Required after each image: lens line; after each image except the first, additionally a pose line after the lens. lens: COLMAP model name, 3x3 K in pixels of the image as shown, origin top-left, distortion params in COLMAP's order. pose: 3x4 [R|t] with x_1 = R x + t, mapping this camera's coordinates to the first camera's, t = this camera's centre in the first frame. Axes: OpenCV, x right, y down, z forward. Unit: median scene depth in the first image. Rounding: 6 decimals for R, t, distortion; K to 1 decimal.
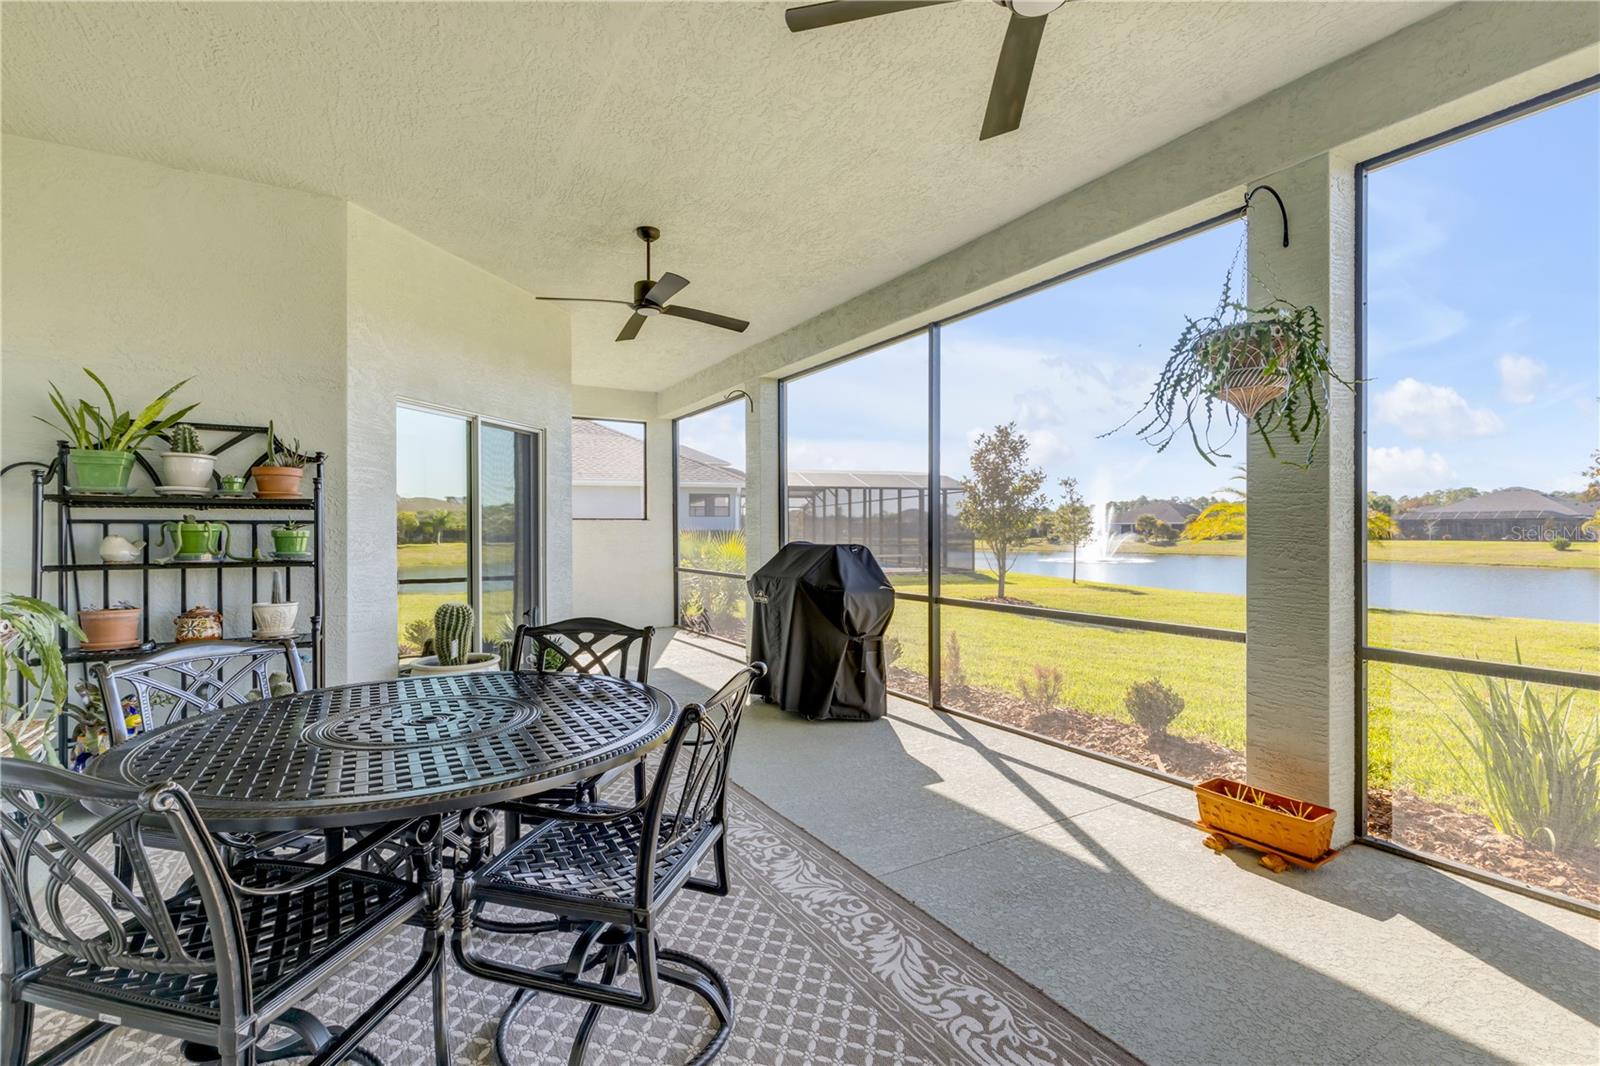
lens RADIAL K [[716.4, 0, 798.3], [0, 716.4, 530.1], [0, 0, 1]] dist [0.006802, -0.001491]
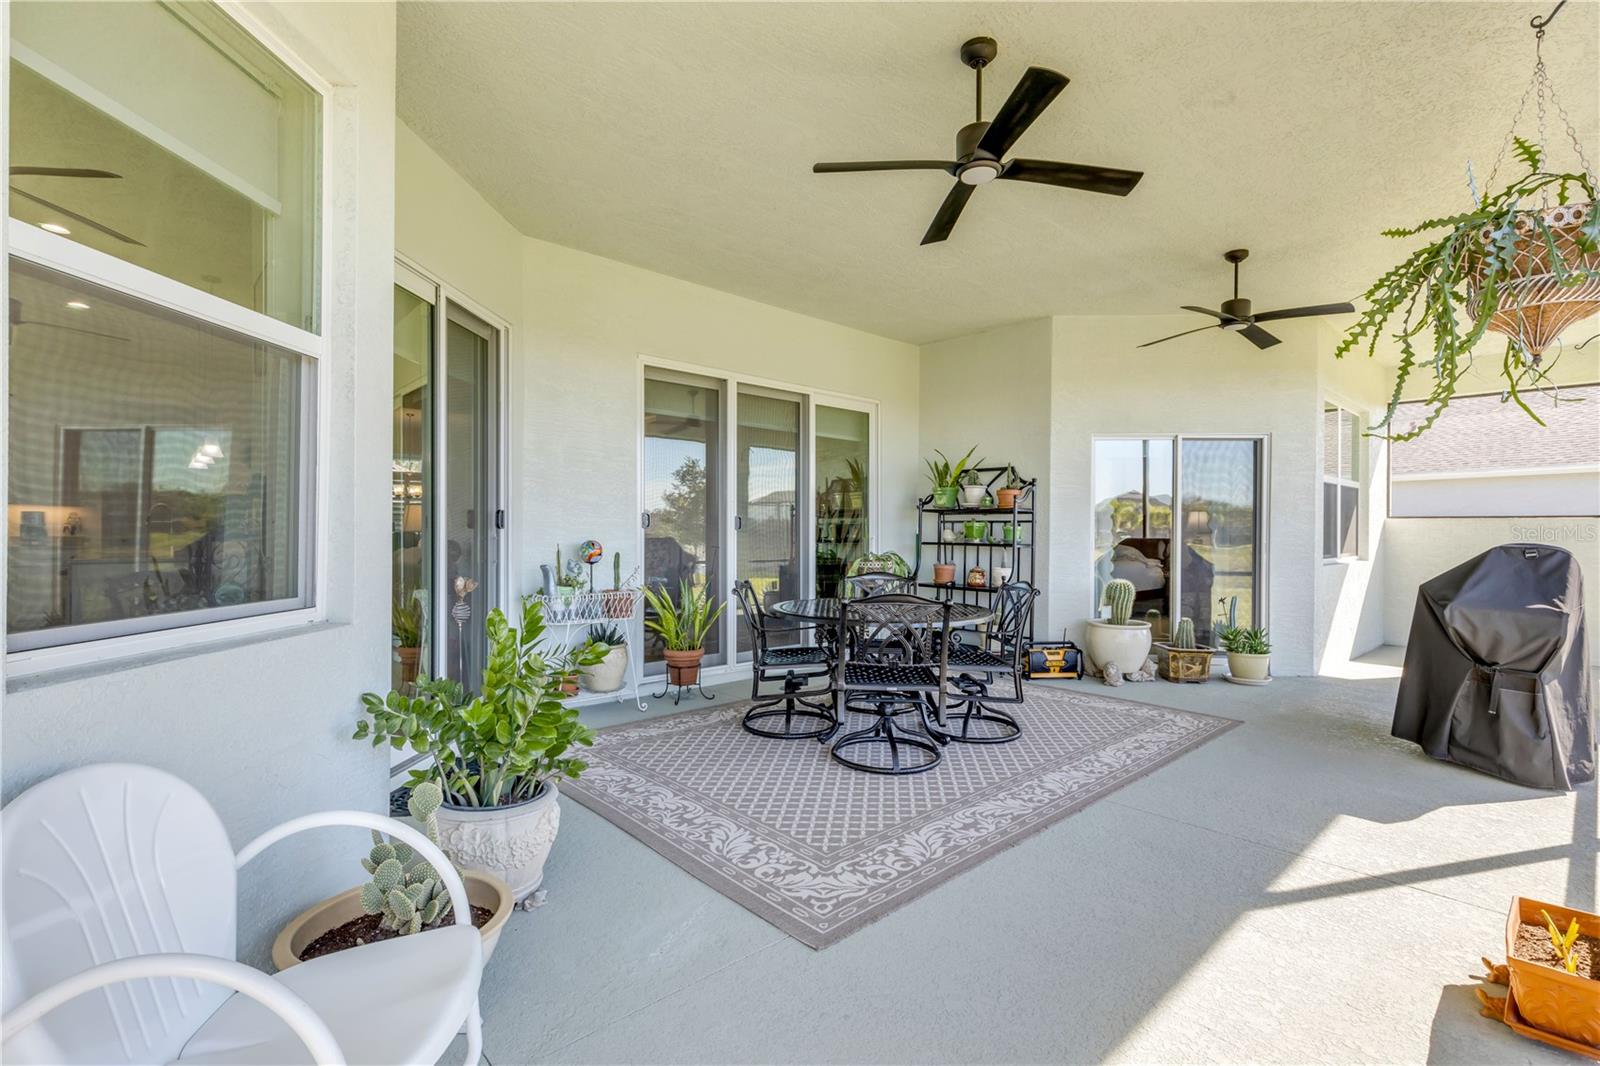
lens RADIAL K [[716.4, 0, 802.6], [0, 716.4, 532.4], [0, 0, 1]] dist [0.006802, -0.001491]
pose [[0.220966, 0.006783, -0.975258, 0.769110], [-0.007744, 0.999956, 0.005200, 0.008712], [0.975251, 0.006403, 0.221009, 0.131991]]
